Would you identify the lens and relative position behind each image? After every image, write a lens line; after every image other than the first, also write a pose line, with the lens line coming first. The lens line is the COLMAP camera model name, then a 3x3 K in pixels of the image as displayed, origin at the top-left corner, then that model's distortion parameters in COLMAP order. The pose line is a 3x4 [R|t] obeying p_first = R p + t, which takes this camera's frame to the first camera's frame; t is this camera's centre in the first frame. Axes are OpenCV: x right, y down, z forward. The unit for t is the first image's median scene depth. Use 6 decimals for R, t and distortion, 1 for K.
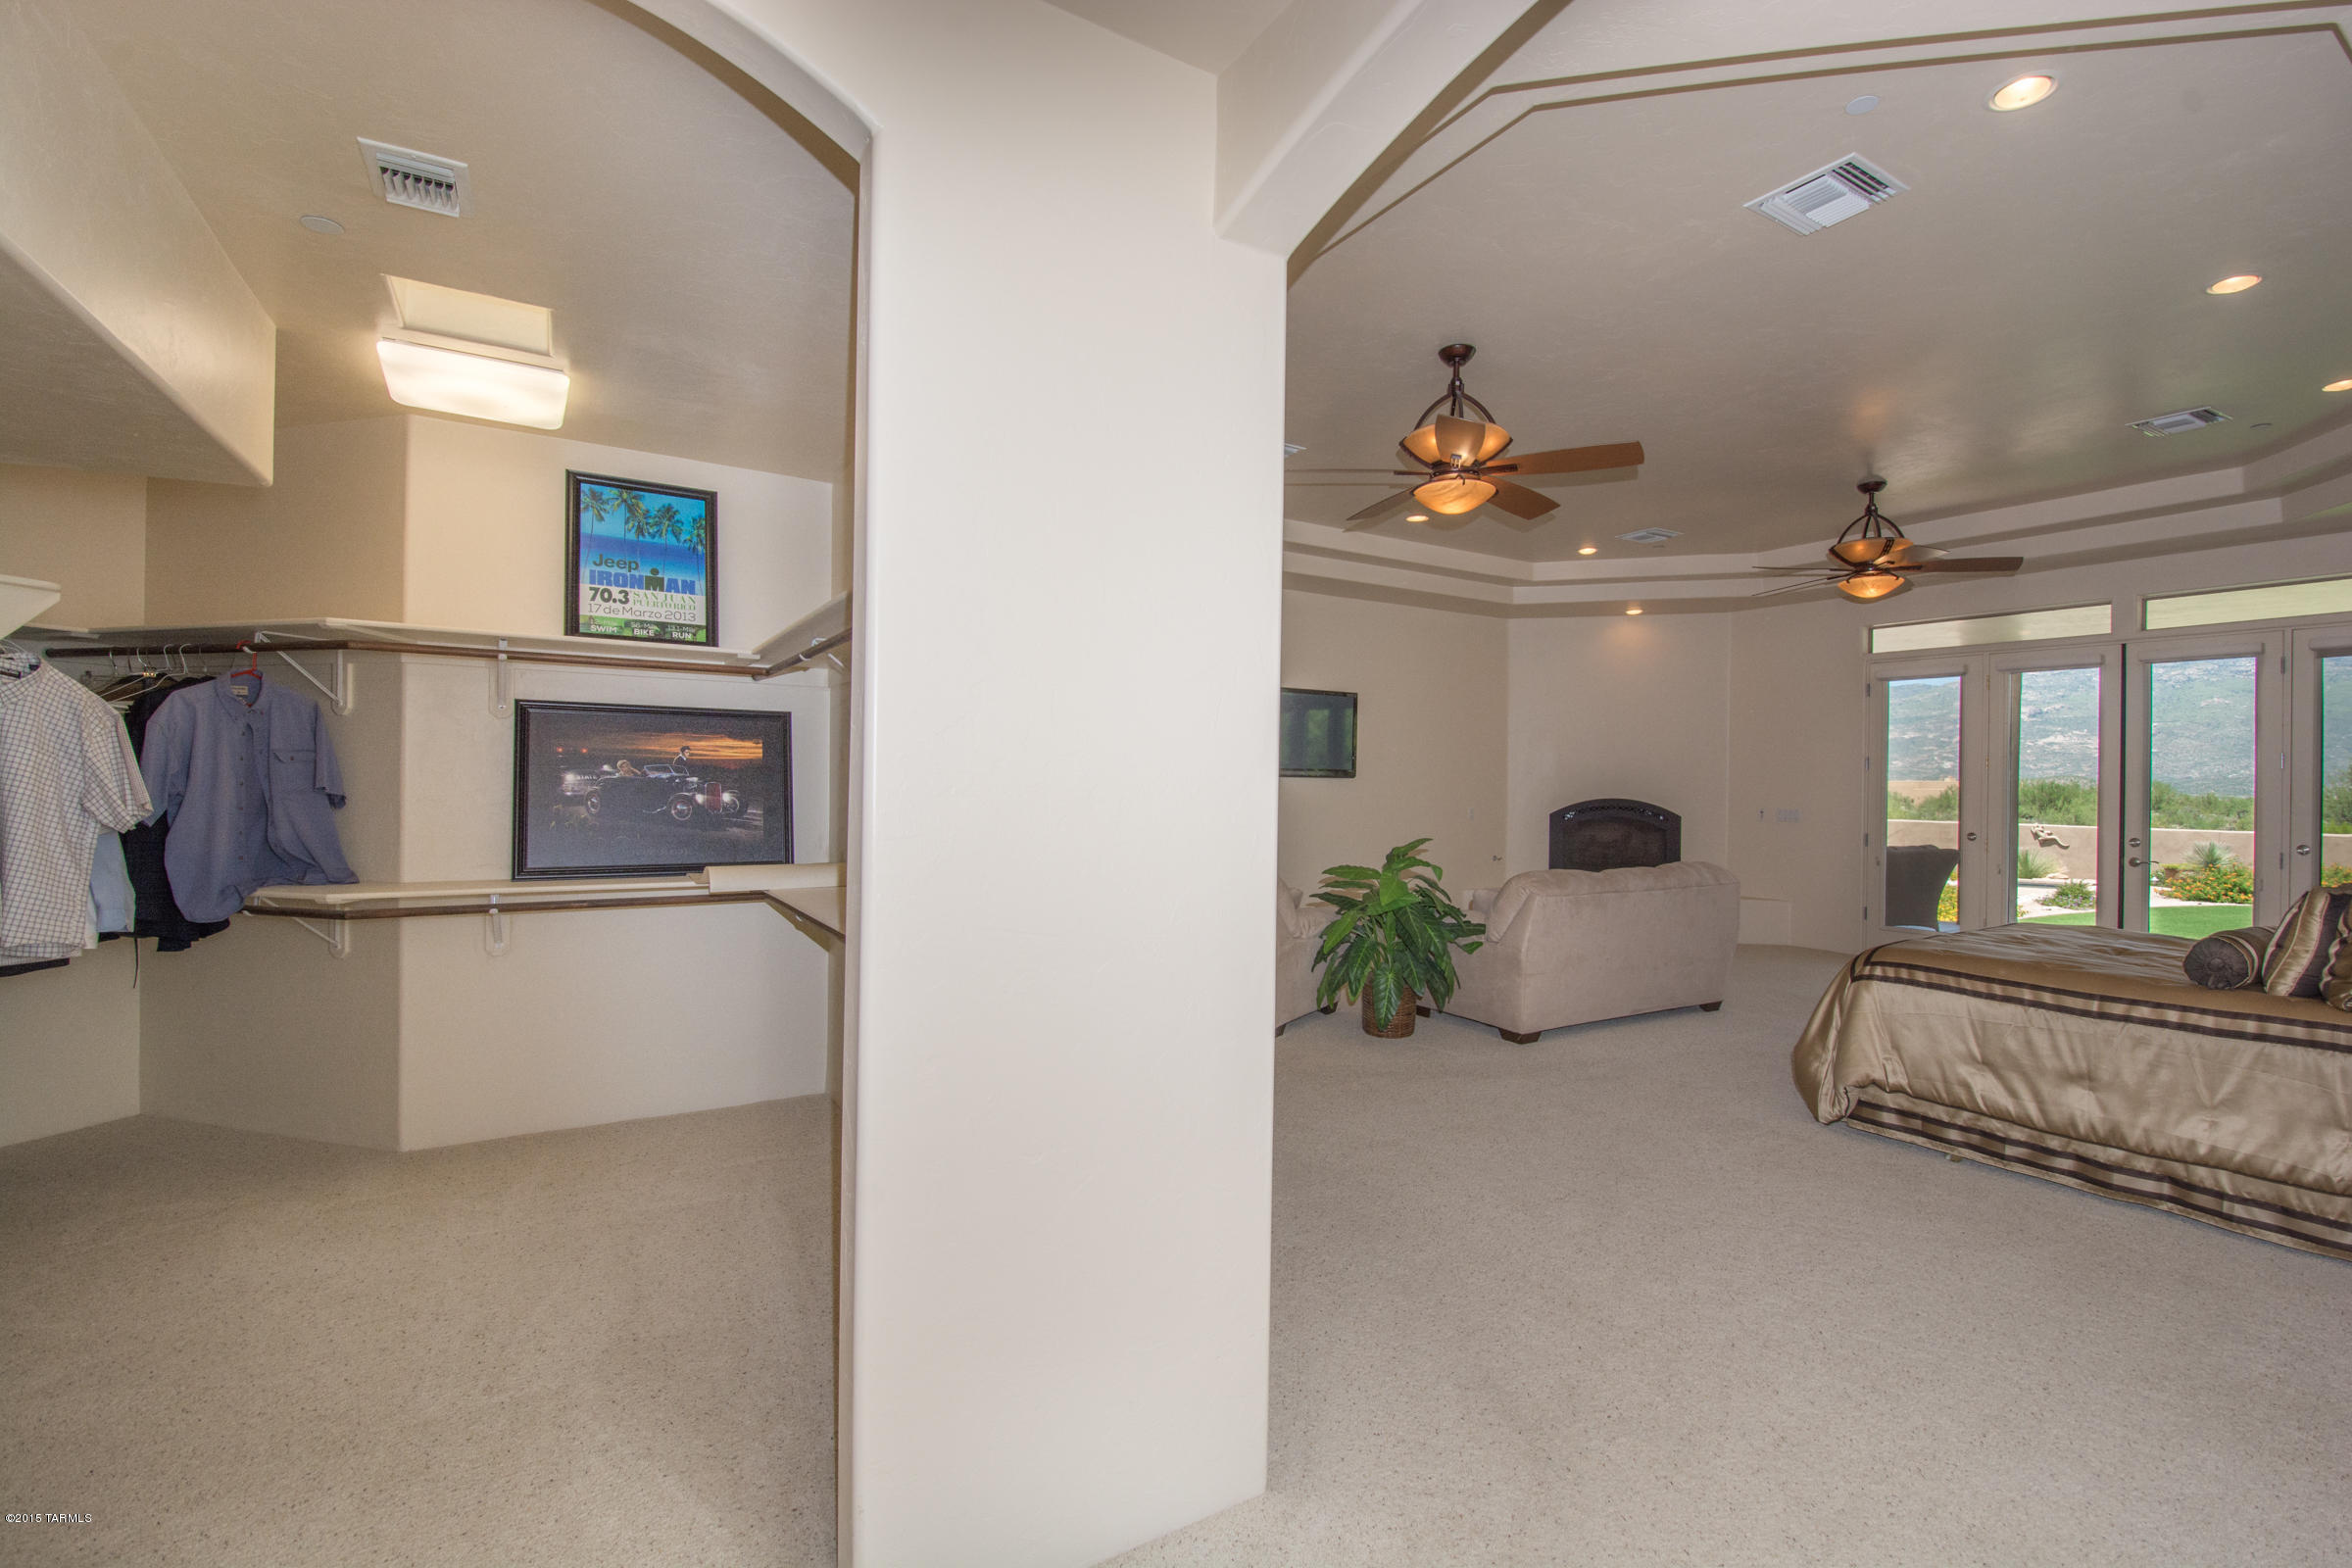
lens RADIAL K [[1005.7, 0, 1146.1], [0, 1005.7, 779.0], [0, 0, 1]] dist [-0.037852, -0.000076]
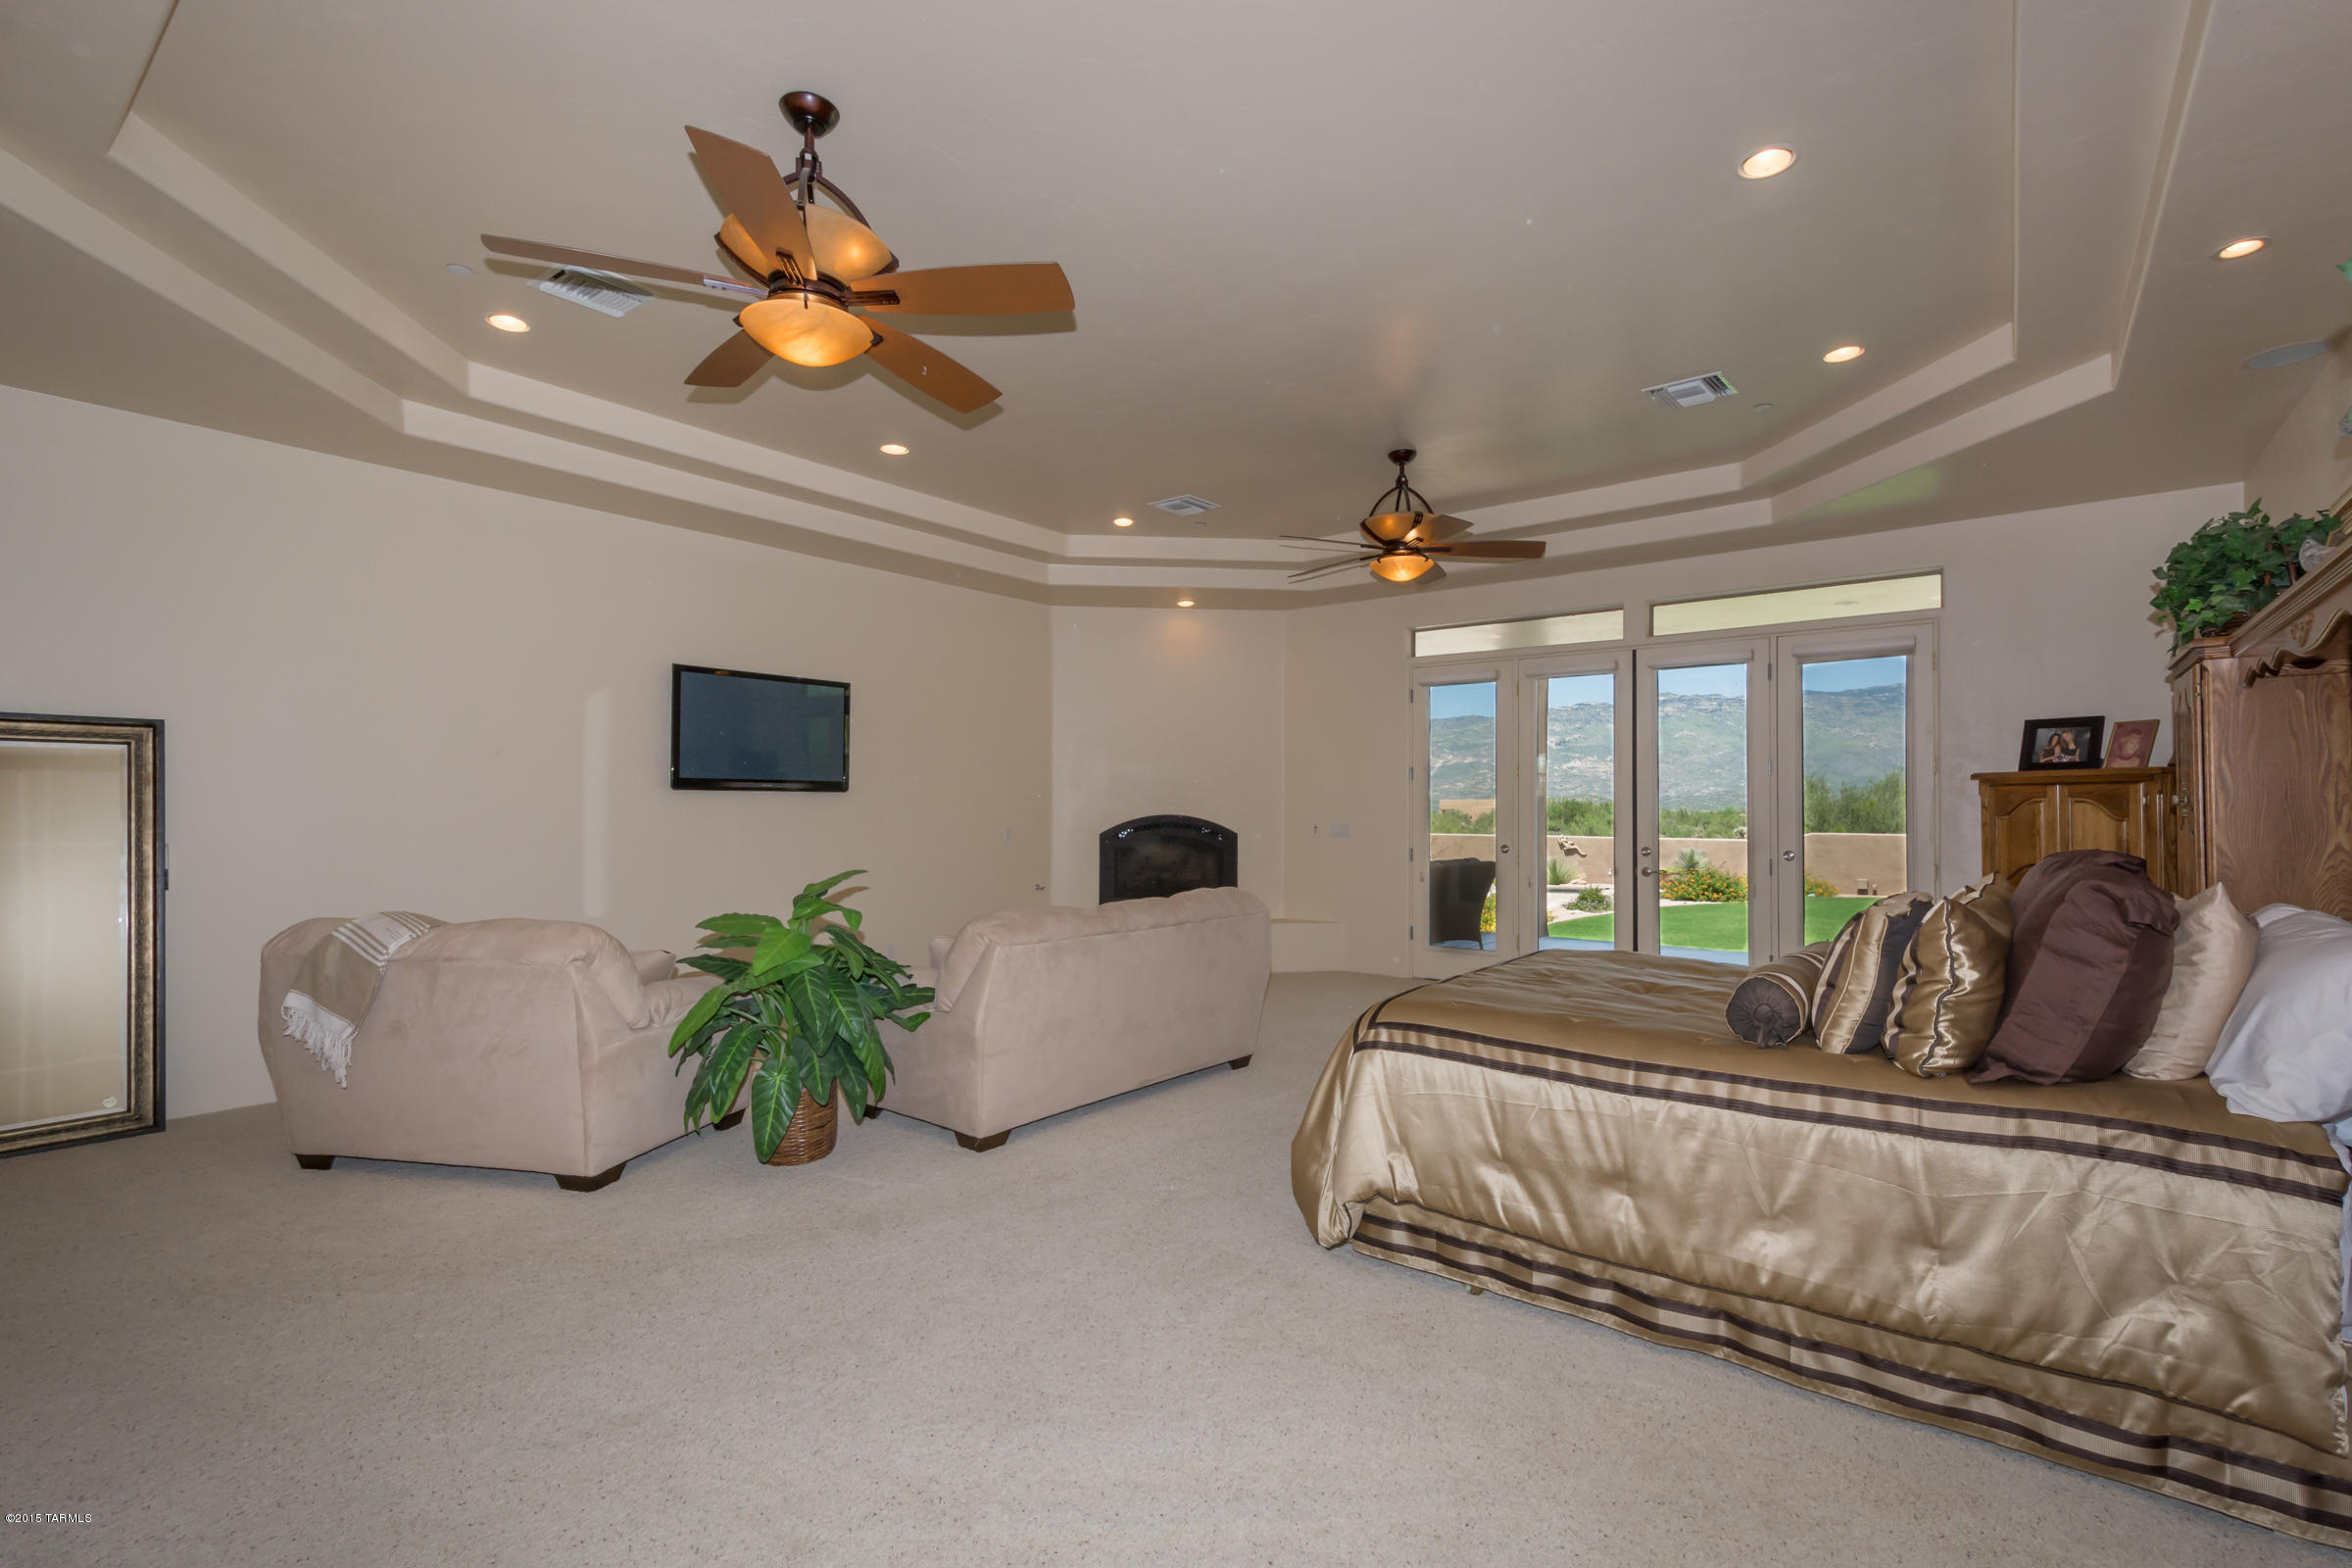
lens RADIAL K [[1032.1, 0, 1180.3], [0, 1032.1, 805.3], [0, 0, 1]] dist [-0.001315, -0.000300]
pose [[0.925925, -0.010555, 0.377559, 0.320693], [0.009976, 0.999944, 0.003487, 0.018282], [-0.377575, 0.000538, 0.925979, 0.348360]]
